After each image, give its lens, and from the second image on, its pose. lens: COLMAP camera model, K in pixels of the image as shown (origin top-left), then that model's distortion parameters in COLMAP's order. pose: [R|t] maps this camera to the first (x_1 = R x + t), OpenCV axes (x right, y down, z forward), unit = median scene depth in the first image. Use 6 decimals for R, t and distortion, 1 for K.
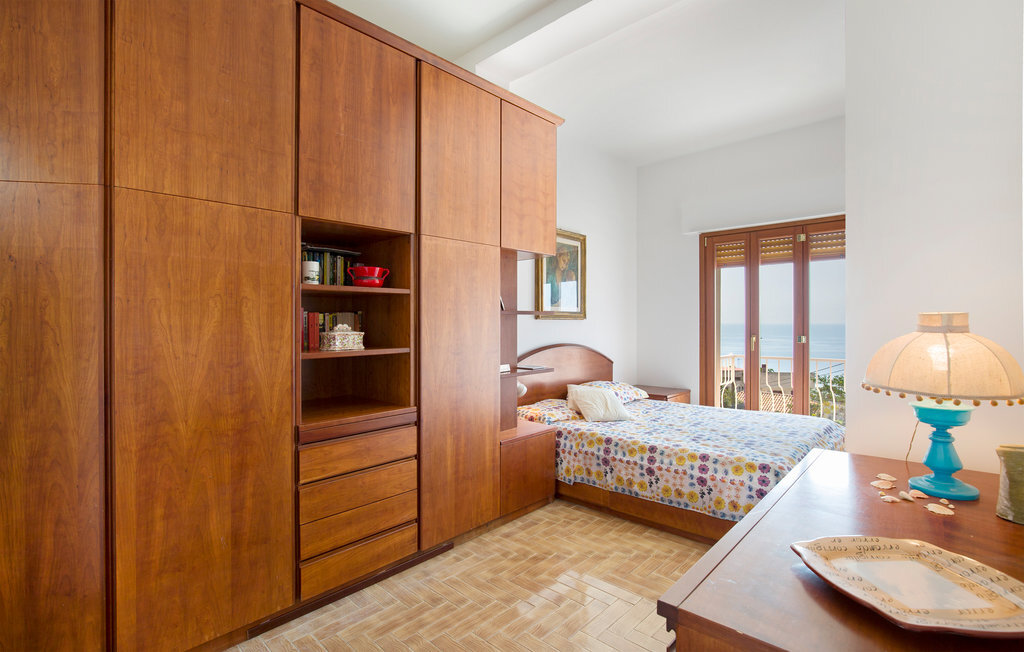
lens RADIAL K [[469.5, 0, 503.8], [0, 469.5, 323.1], [0, 0, 1]] dist [-0.004906, 0.001312]
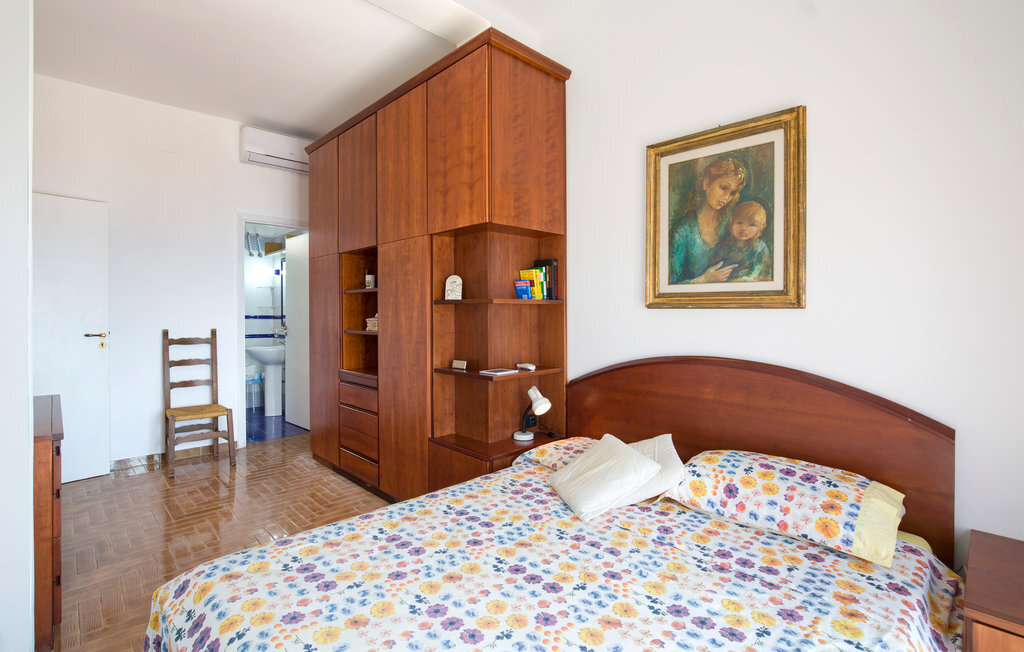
lens RADIAL K [[469.5, 0, 502.6], [0, 469.5, 320.4], [0, 0, 1]] dist [-0.004906, 0.001312]
pose [[-0.043592, 0.008791, -0.999011, 1.004705], [-0.012719, 0.999875, 0.009354, 0.003263], [0.998968, 0.013115, -0.043475, 1.265303]]
